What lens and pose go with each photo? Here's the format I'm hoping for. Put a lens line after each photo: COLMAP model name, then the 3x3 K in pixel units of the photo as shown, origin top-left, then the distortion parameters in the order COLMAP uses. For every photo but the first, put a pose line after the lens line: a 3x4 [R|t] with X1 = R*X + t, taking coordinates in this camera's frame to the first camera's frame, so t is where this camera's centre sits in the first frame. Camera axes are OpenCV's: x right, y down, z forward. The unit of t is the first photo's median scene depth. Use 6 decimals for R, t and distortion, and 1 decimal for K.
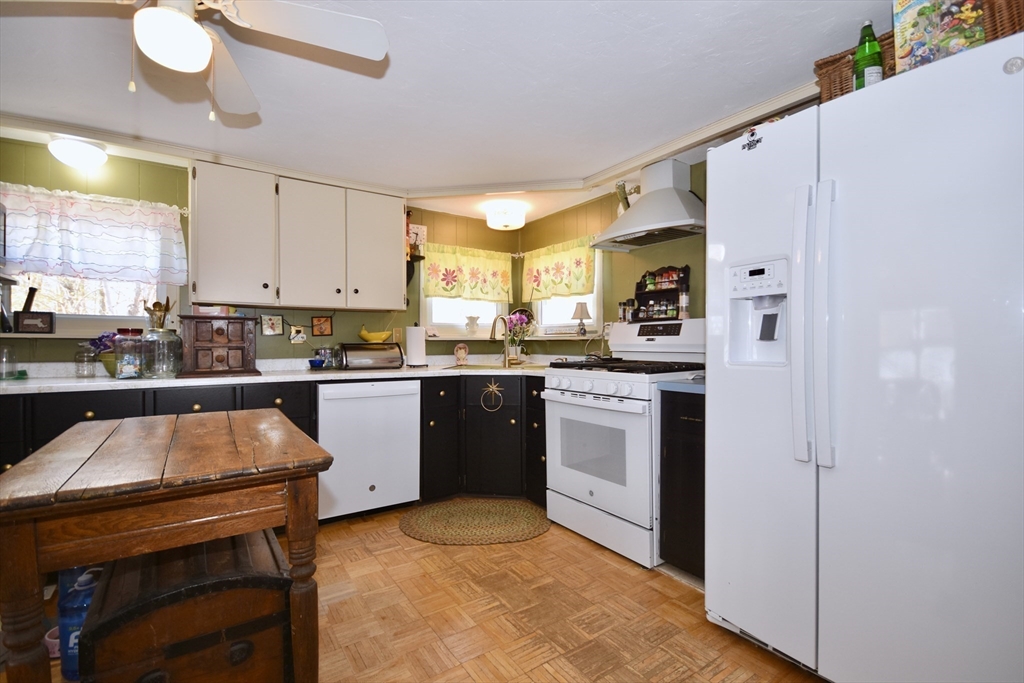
lens RADIAL K [[468.2, 0, 512.3], [0, 468.2, 343.2], [0, 0, 1]] dist [-0.013510, 0.000553]
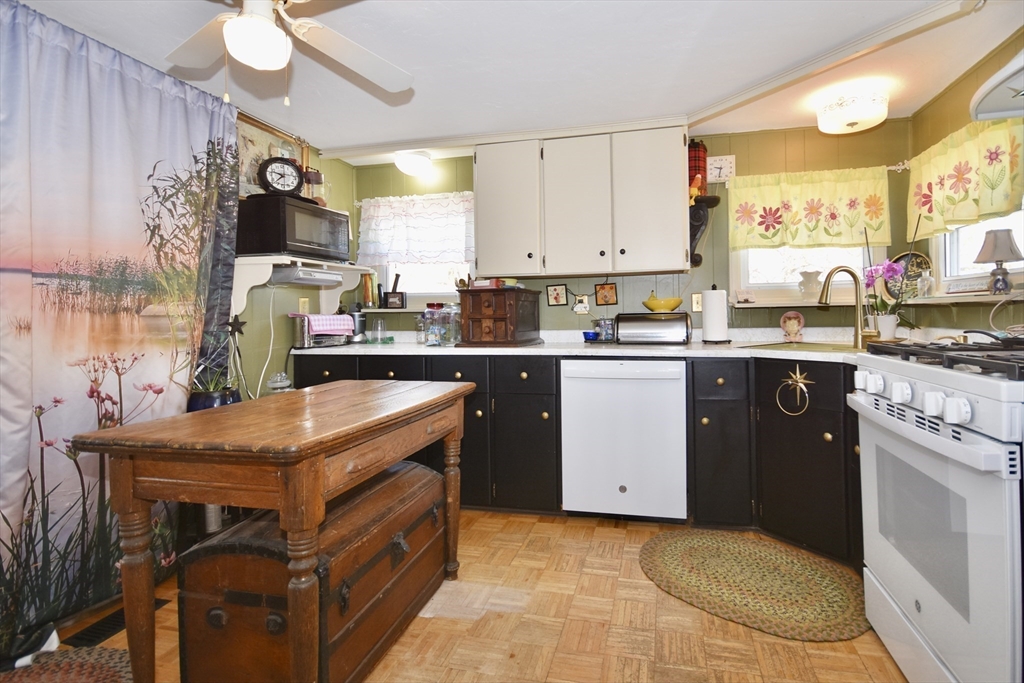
lens RADIAL K [[505.1, 0, 538.4], [0, 505.1, 314.3], [0, 0, 1]] dist [-0.004927, 0.000392]
pose [[0.673230, -0.008865, -0.739380, 0.237096], [0.013572, 0.999908, 0.000370, -0.000319], [0.739309, -0.010284, 0.673288, 0.266352]]
